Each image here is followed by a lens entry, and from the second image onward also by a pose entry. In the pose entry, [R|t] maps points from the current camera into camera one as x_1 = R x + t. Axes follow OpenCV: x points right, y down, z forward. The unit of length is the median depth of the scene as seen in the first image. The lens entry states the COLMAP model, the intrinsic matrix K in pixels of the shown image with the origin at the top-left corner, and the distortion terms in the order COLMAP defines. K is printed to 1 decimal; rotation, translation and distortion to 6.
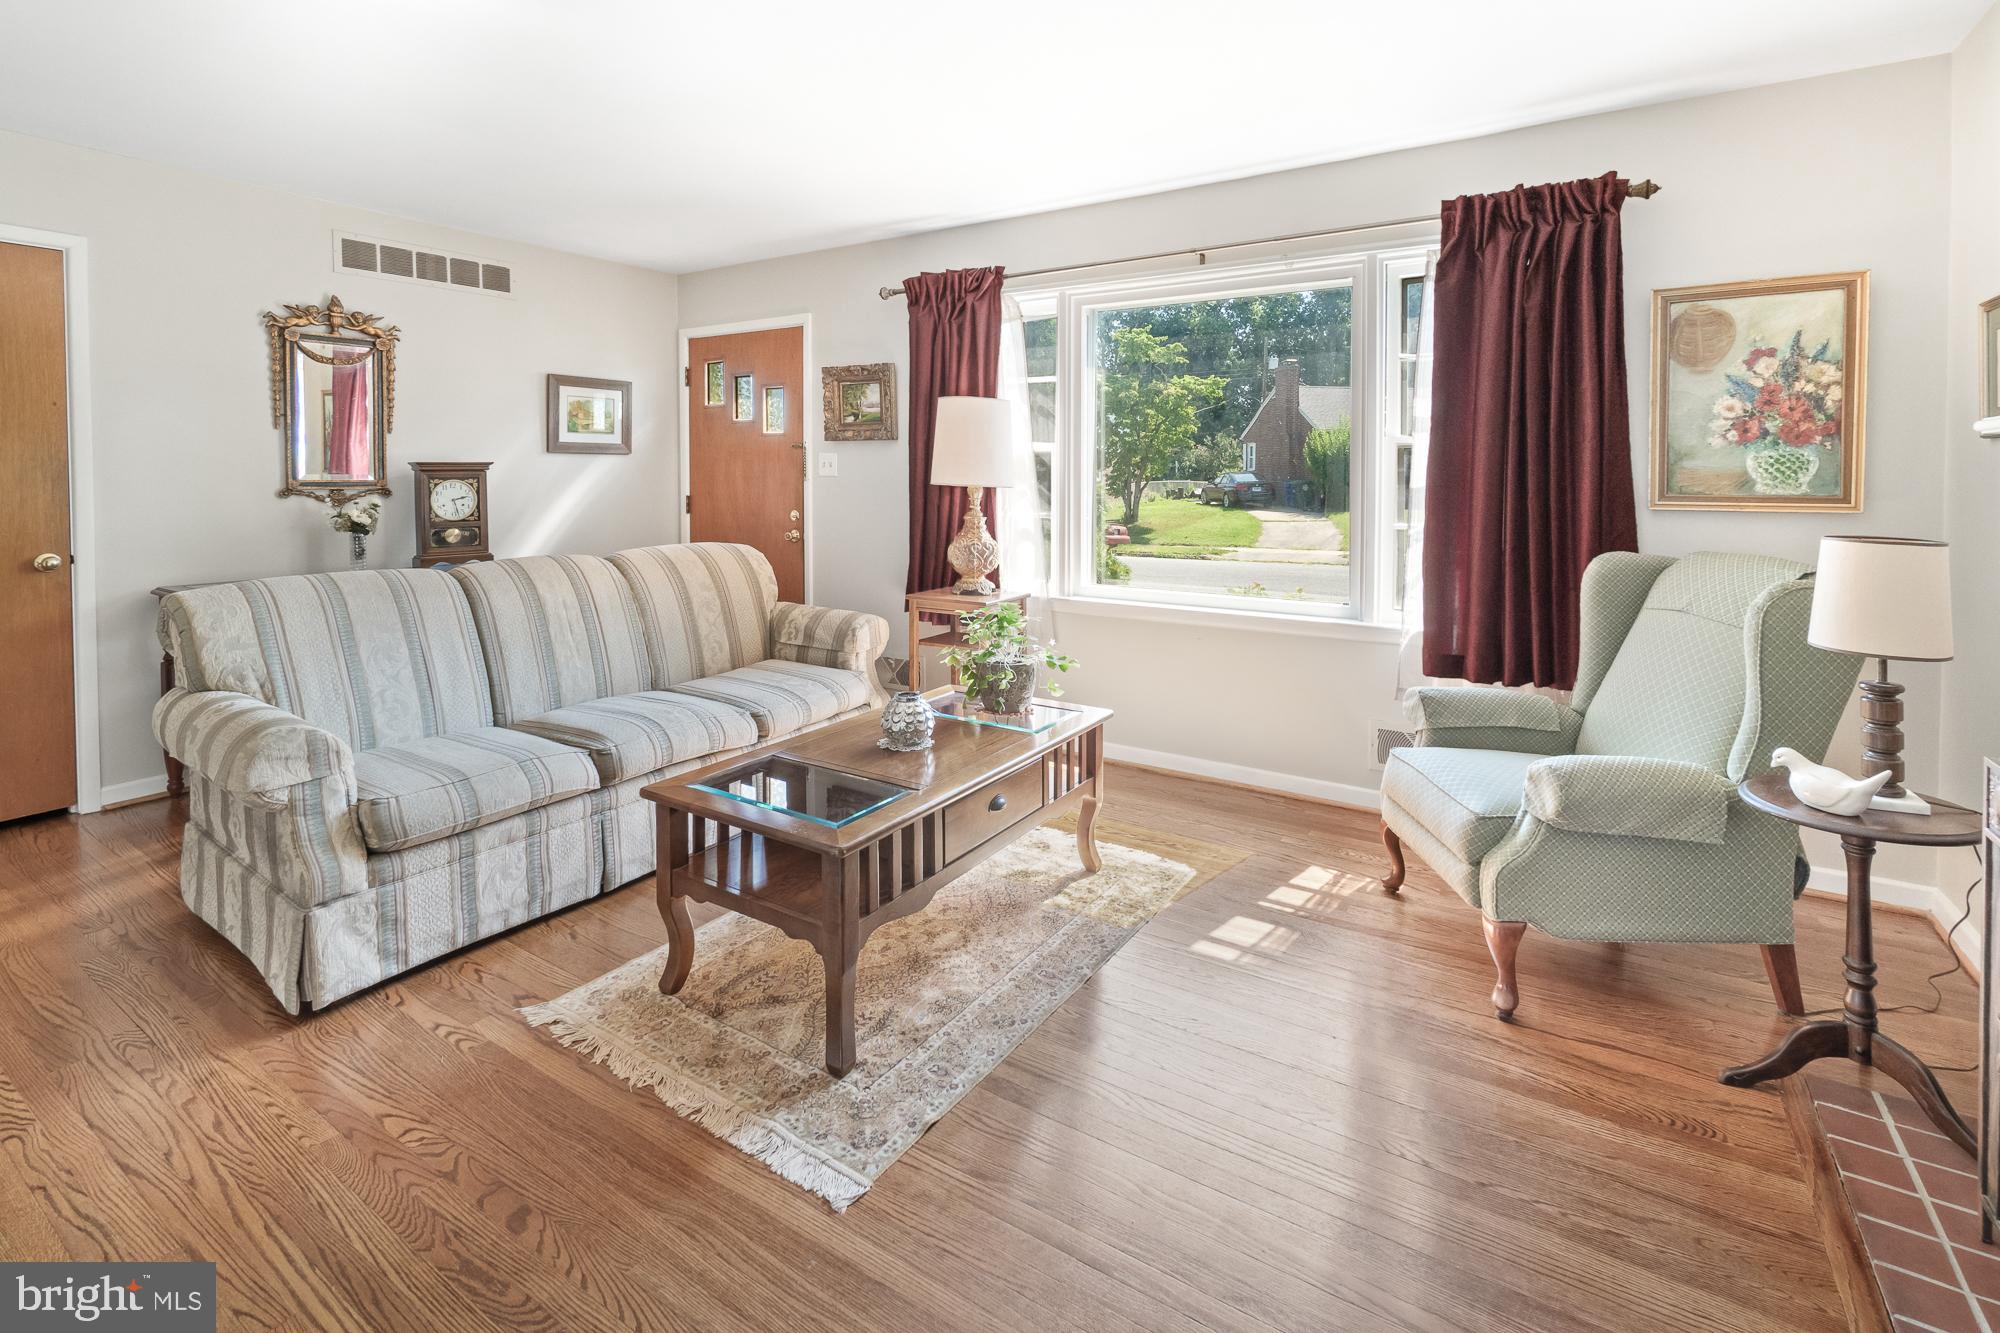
lens RADIAL K [[903.0, 0, 951.9], [0, 903.0, 490.5], [0, 0, 1]] dist [0.002506, -0.001161]
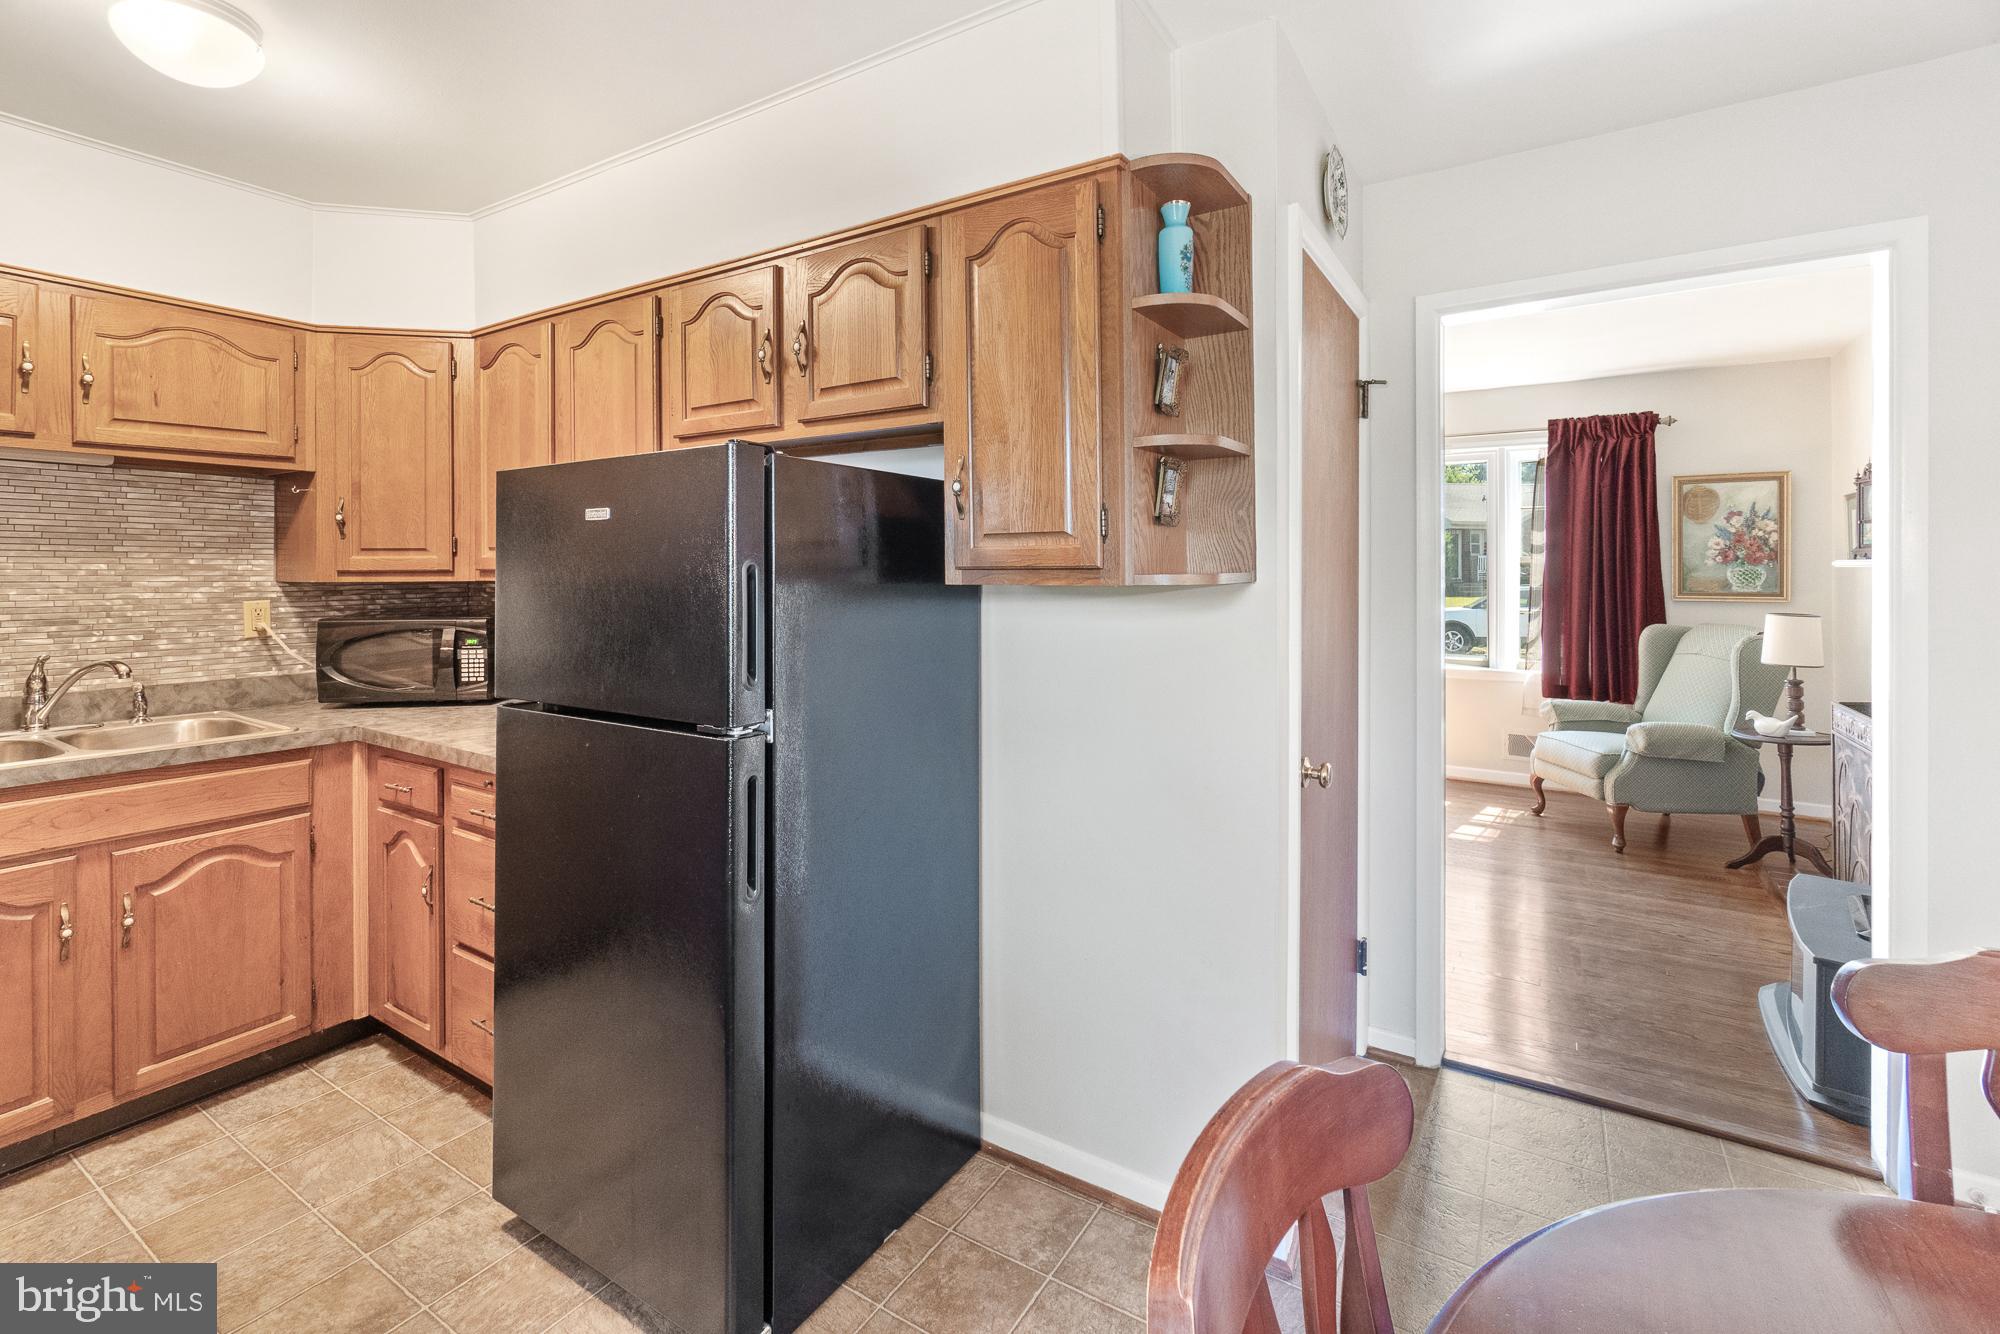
lens RADIAL K [[903.0, 0, 936.3], [0, 903.0, 565.6], [0, 0, 1]] dist [0.002506, -0.001161]
pose [[0.999830, -0.005746, 0.017524, -0.762238], [0.005946, 0.999917, -0.011397, -0.037357], [-0.017457, 0.011499, 0.999781, -0.810621]]
